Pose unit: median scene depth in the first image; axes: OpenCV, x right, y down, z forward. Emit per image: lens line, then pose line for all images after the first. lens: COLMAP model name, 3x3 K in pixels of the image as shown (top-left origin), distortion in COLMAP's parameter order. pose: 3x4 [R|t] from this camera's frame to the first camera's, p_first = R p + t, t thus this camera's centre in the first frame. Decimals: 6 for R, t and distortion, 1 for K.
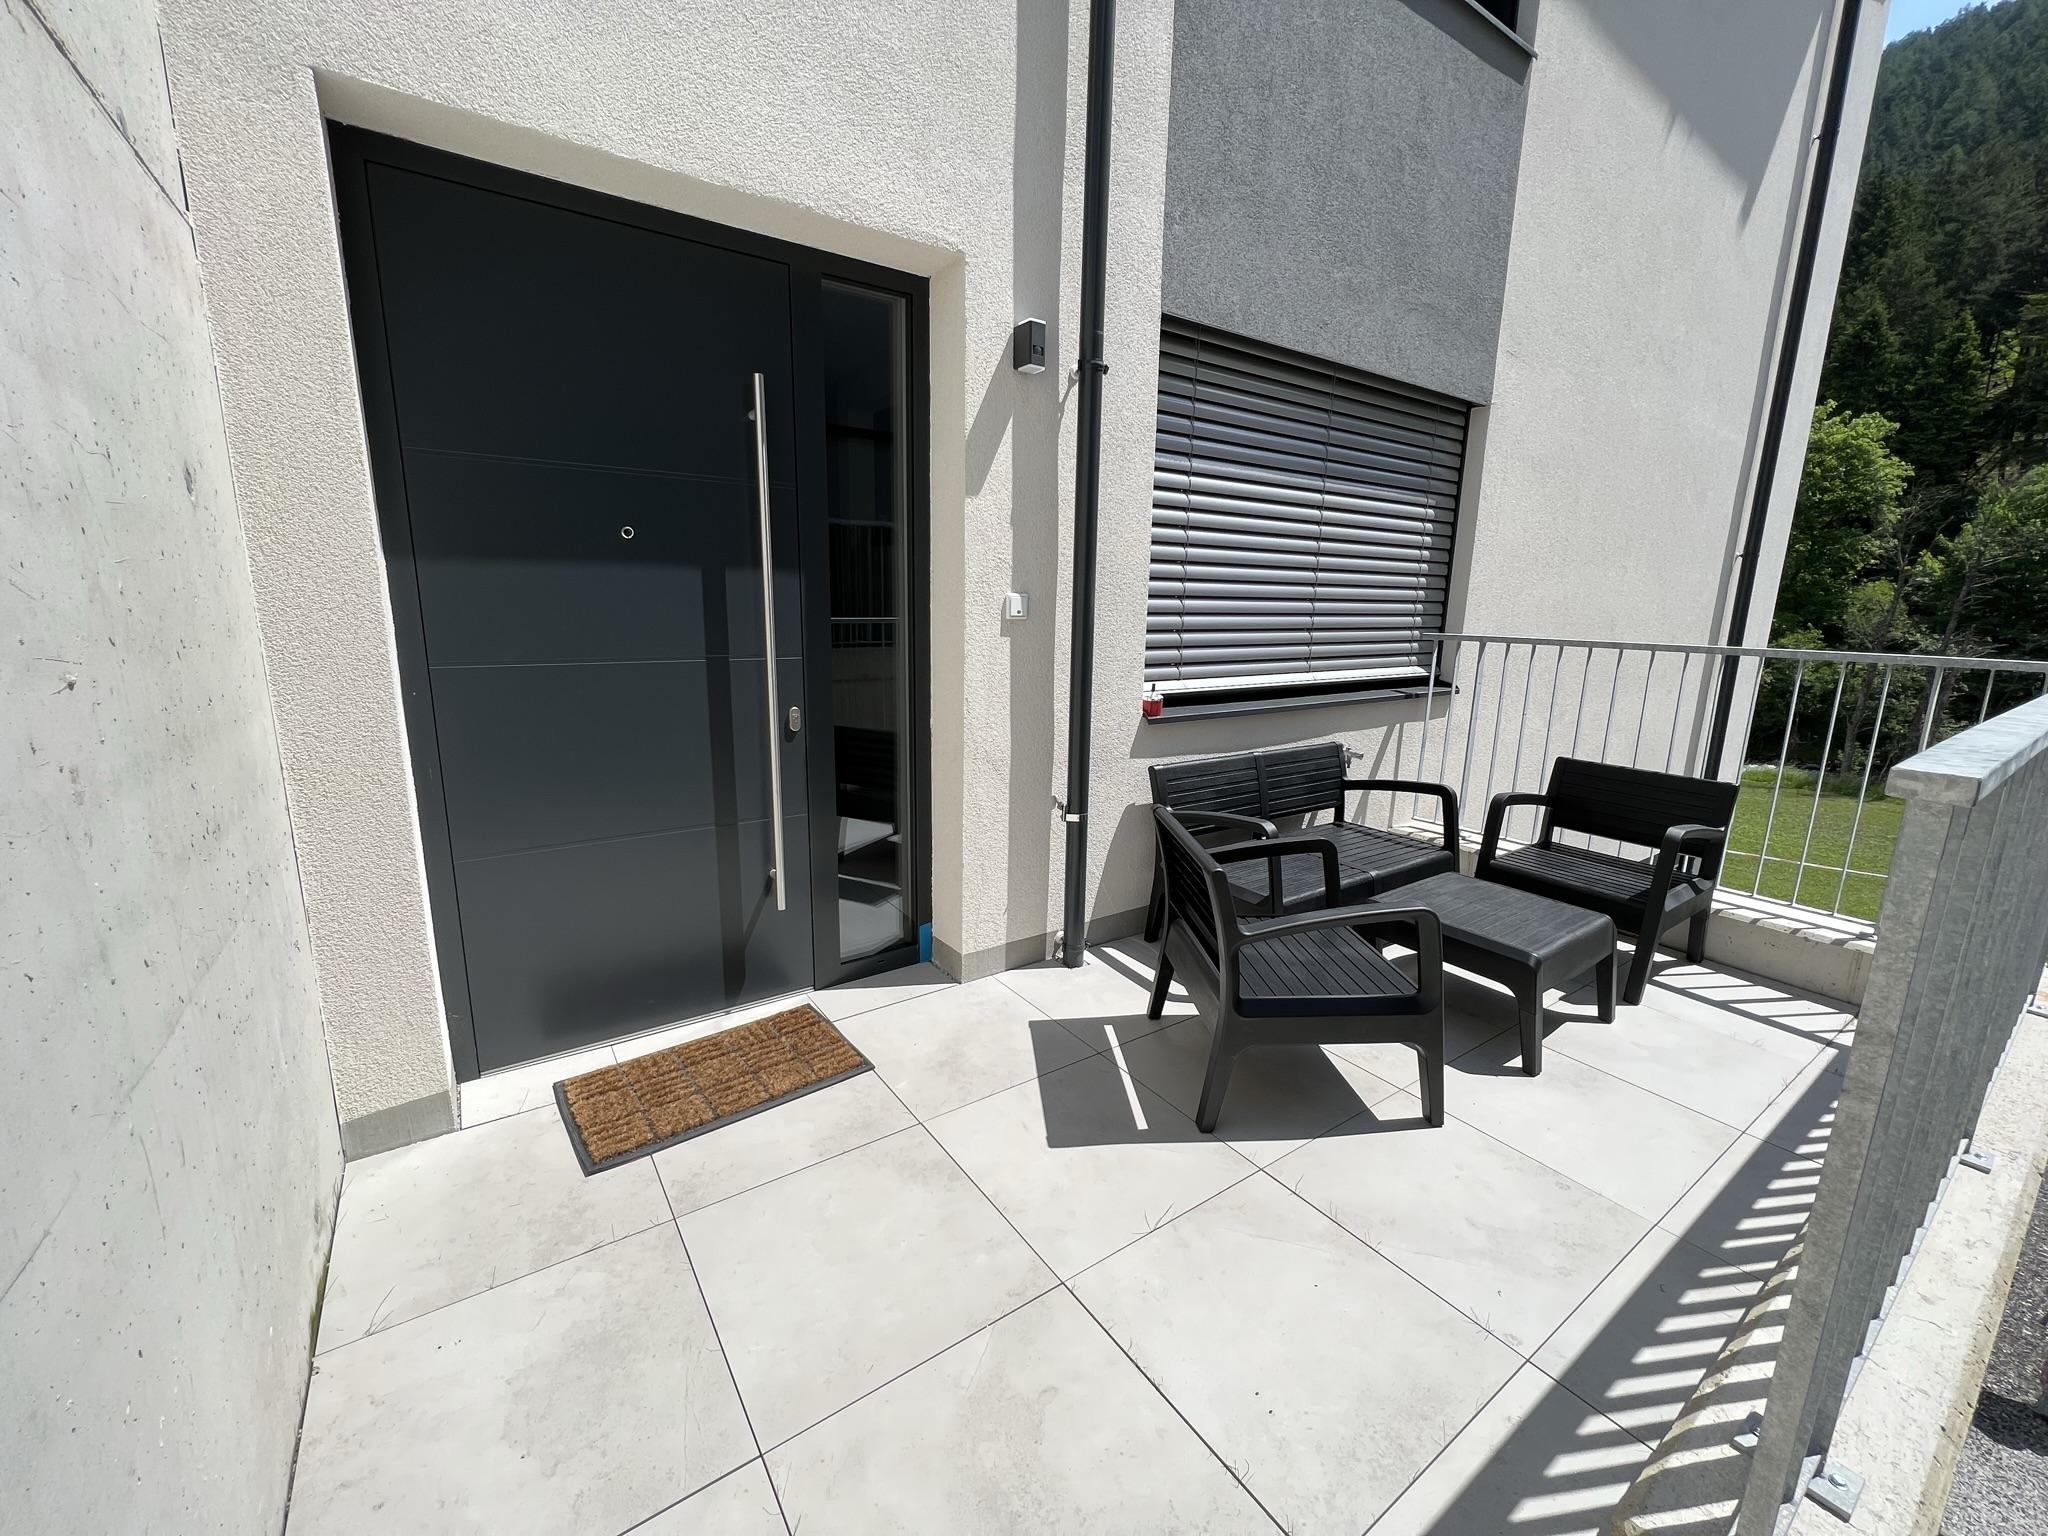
lens RADIAL K [[818.9, 0, 1024.0], [0, 818.9, 768.0], [0, 0, 1]] dist [-0.001138, -0.000256]
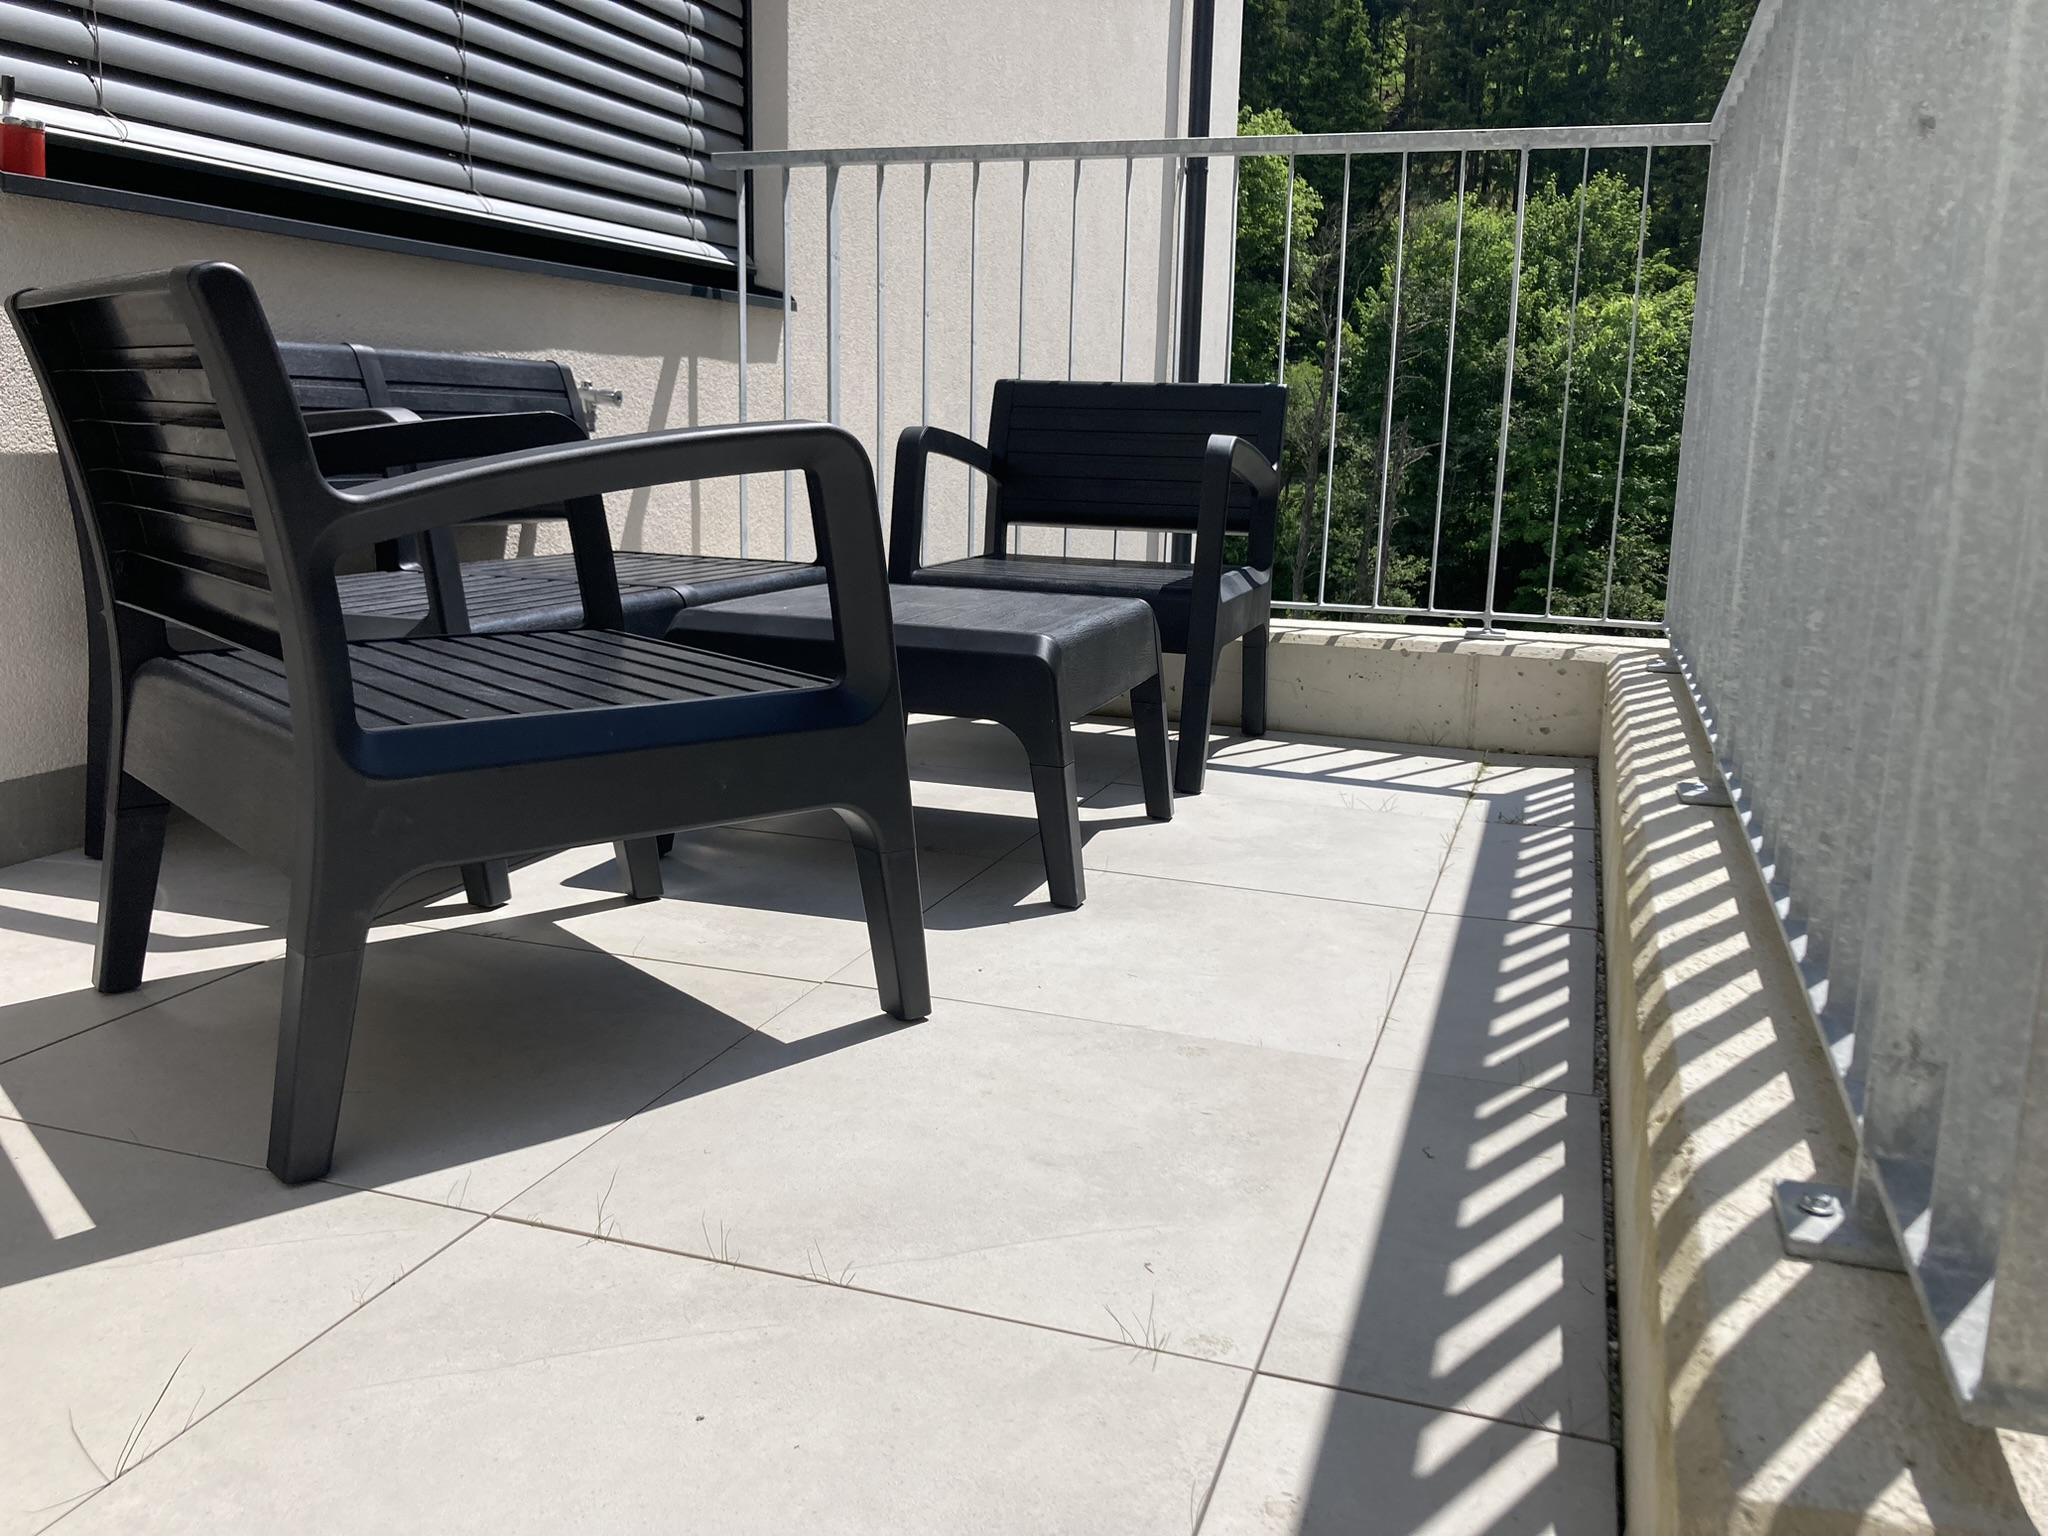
lens RADIAL K [[1679.2, 0, 1024.0], [0, 1679.2, 768.0], [0, 0, 1]] dist [0.011848, 0.005127]
pose [[0.802624, -0.119597, 0.584373, 0.049353], [0.112102, 0.992480, 0.049149, 0.165074], [-0.585857, 0.026061, 0.809995, 0.179119]]
